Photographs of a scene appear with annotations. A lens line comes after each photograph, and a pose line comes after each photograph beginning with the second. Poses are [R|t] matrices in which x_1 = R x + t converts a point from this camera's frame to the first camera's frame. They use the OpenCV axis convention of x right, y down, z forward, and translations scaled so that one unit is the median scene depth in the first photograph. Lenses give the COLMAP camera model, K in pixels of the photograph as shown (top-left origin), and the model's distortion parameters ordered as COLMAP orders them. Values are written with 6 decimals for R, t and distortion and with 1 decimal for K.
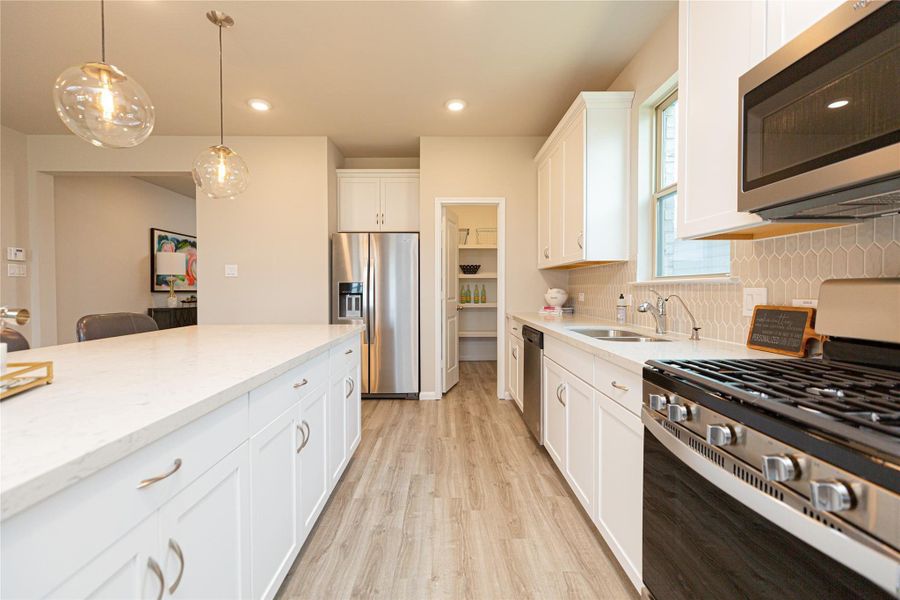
lens RADIAL K [[407.6, 0, 449.7], [0, 407.6, 299.3], [0, 0, 1]] dist [-0.001580, 0.001689]
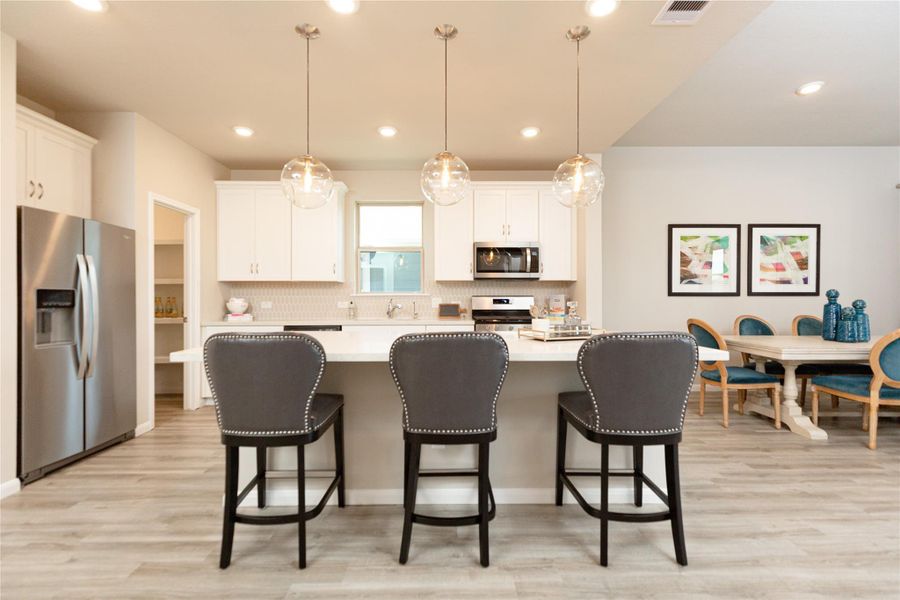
lens RADIAL K [[407.6, 0, 437.6], [0, 407.6, 296.7], [0, 0, 1]] dist [-0.001580, 0.001689]
pose [[0.014131, 0.007008, 0.999876, -0.927723], [0.026480, 0.999622, -0.007380, -0.006183], [-0.999549, 0.026581, 0.013940, 0.402967]]
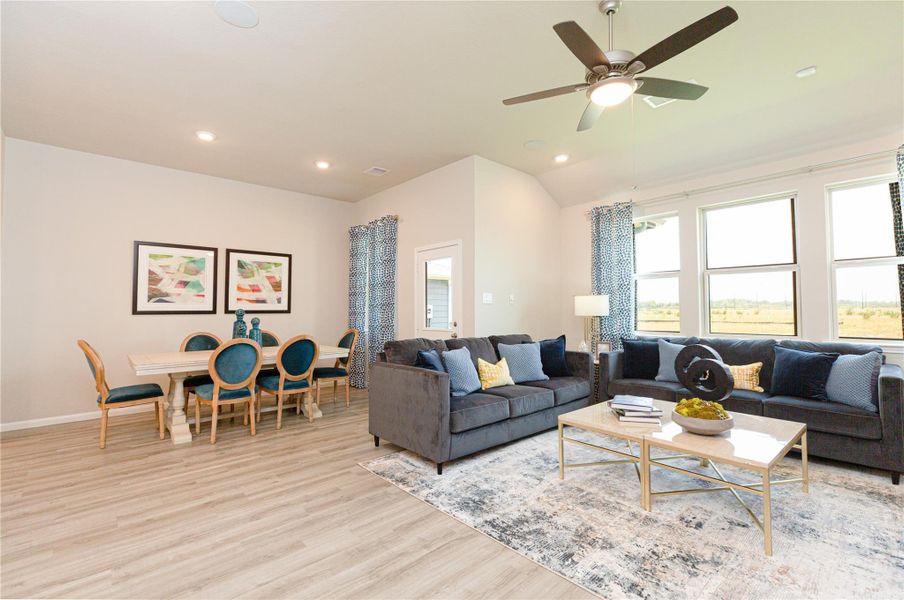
lens RADIAL K [[409.4, 0, 465.7], [0, 409.4, 291.7], [0, 0, 1]] dist [-0.001580, 0.001689]
pose [[-0.657018, 0.041110, 0.752753, -1.231307], [0.027077, 0.999155, -0.030933, -0.002323], [-0.753388, 0.000059, -0.657576, -0.222679]]
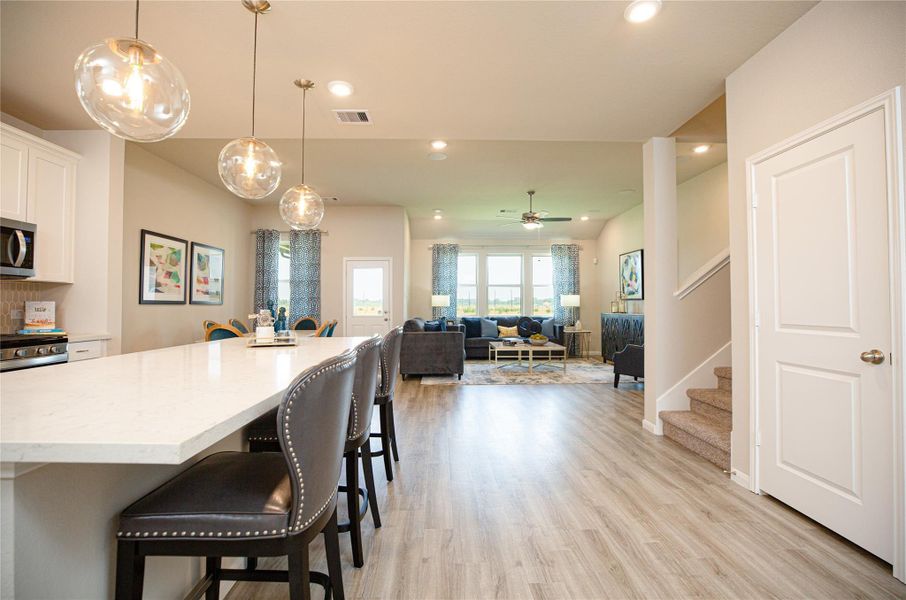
lens RADIAL K [[417.3, 0, 440.6], [0, 417.3, 294.8], [0, 0, 1]] dist [-0.012009, 0.001707]
pose [[-0.999933, 0.003476, 0.011058, -0.572344], [0.003490, 0.999993, 0.001292, -0.023360], [-0.011054, 0.001330, -0.999938, 0.912412]]
